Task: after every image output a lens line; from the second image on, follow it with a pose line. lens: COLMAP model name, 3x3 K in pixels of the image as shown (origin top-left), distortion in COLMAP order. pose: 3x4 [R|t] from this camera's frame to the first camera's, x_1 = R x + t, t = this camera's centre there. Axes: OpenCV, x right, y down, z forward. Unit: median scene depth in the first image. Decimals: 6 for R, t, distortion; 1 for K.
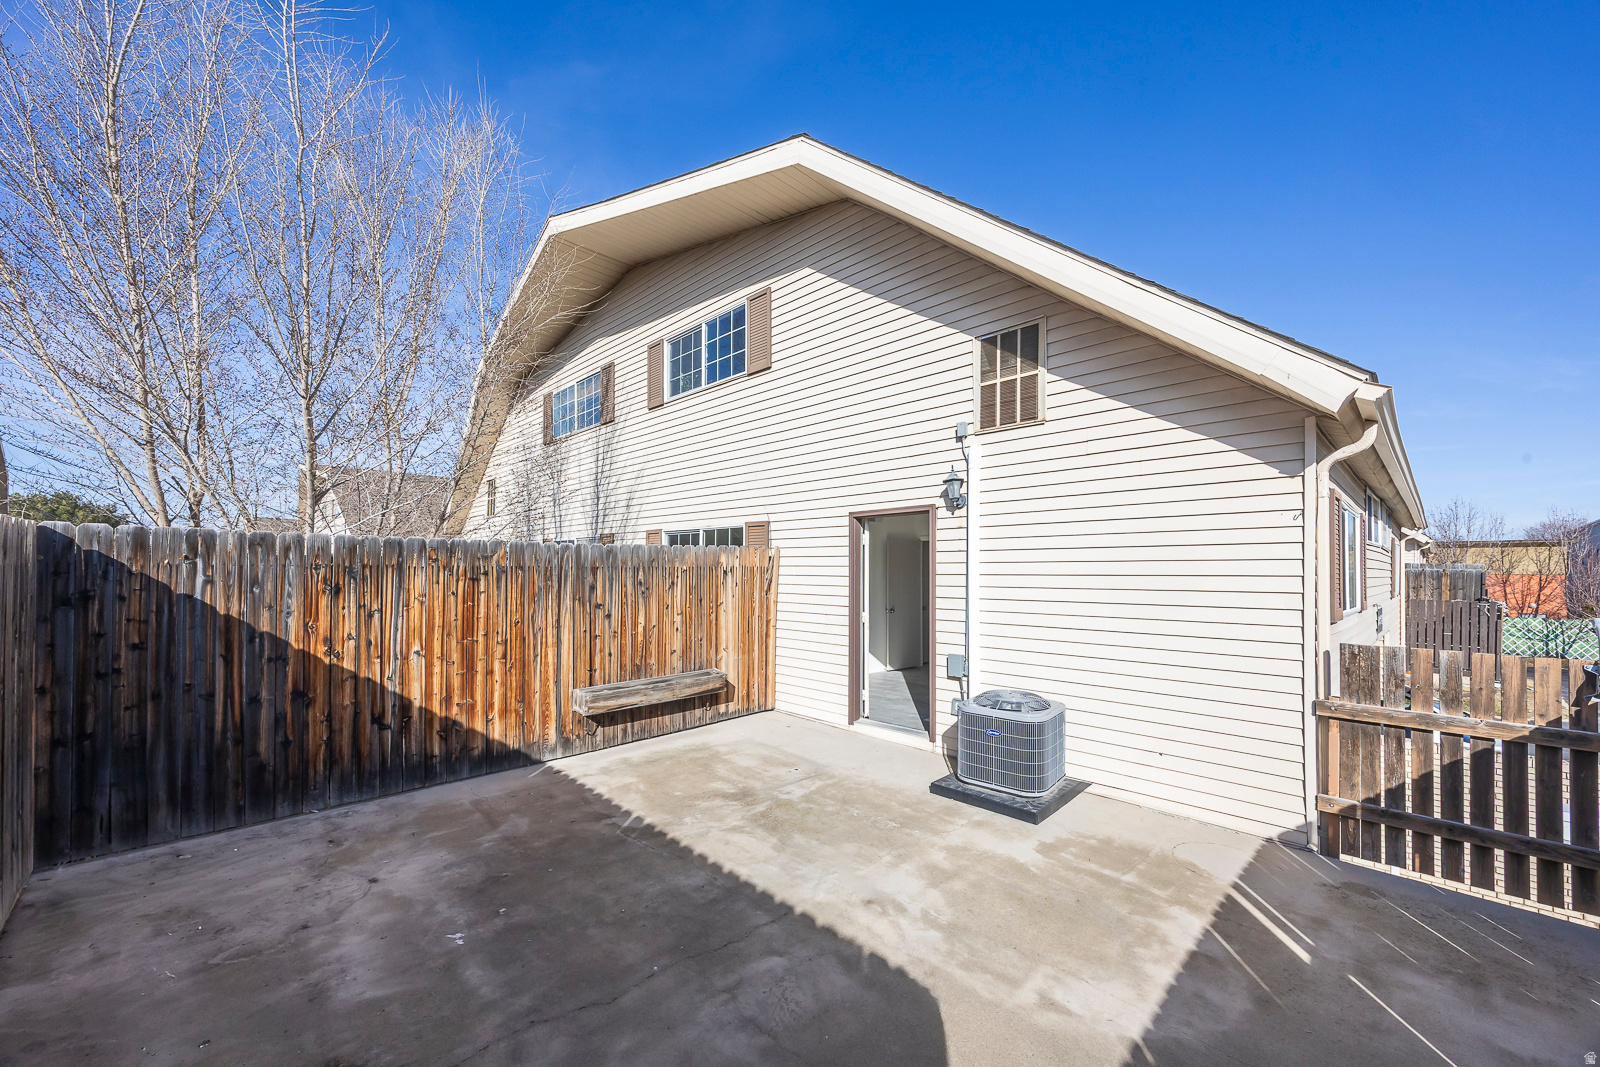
lens RADIAL K [[588.5, 0, 800.9], [0, 588.5, 574.1], [0, 0, 1]] dist [-0.000476, 0.000524]
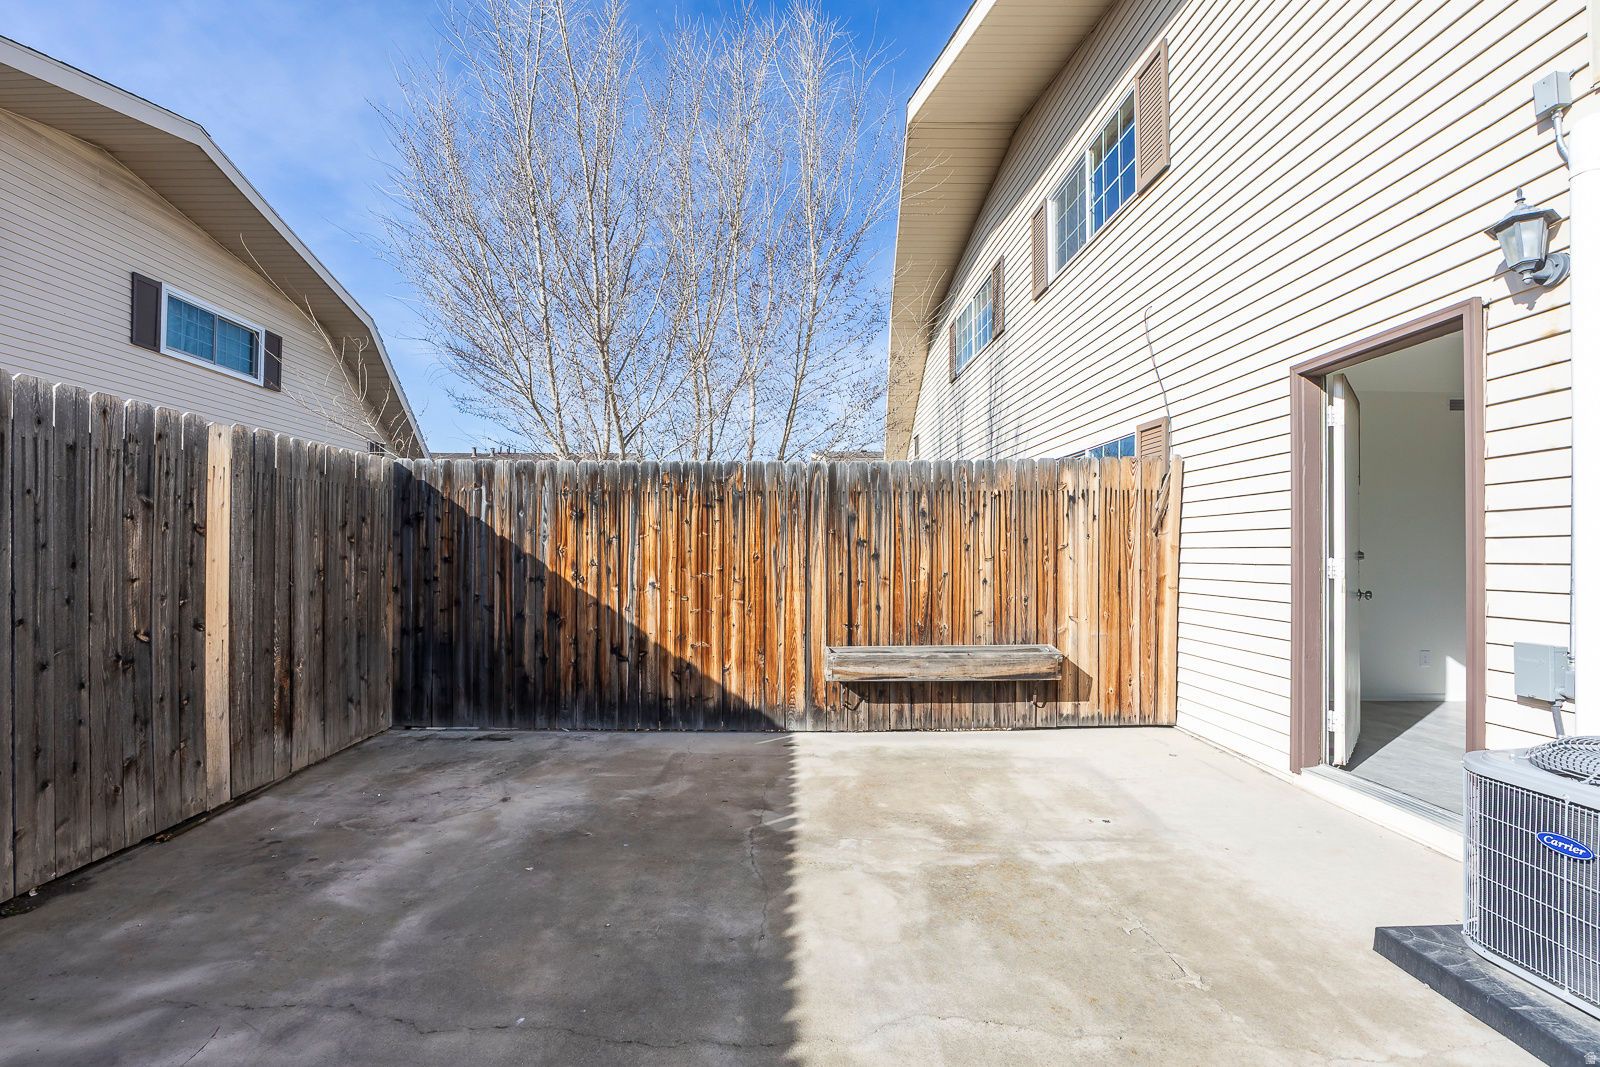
lens RADIAL K [[688.8, 0, 790.8], [0, 688.8, 553.0], [0, 0, 1]] dist [-0.020689, 0.002735]
pose [[0.715704, -0.006063, -0.698378, 0.268187], [0.003604, 0.999981, -0.004988, 0.089620], [0.698395, 0.001053, 0.715712, 0.369867]]
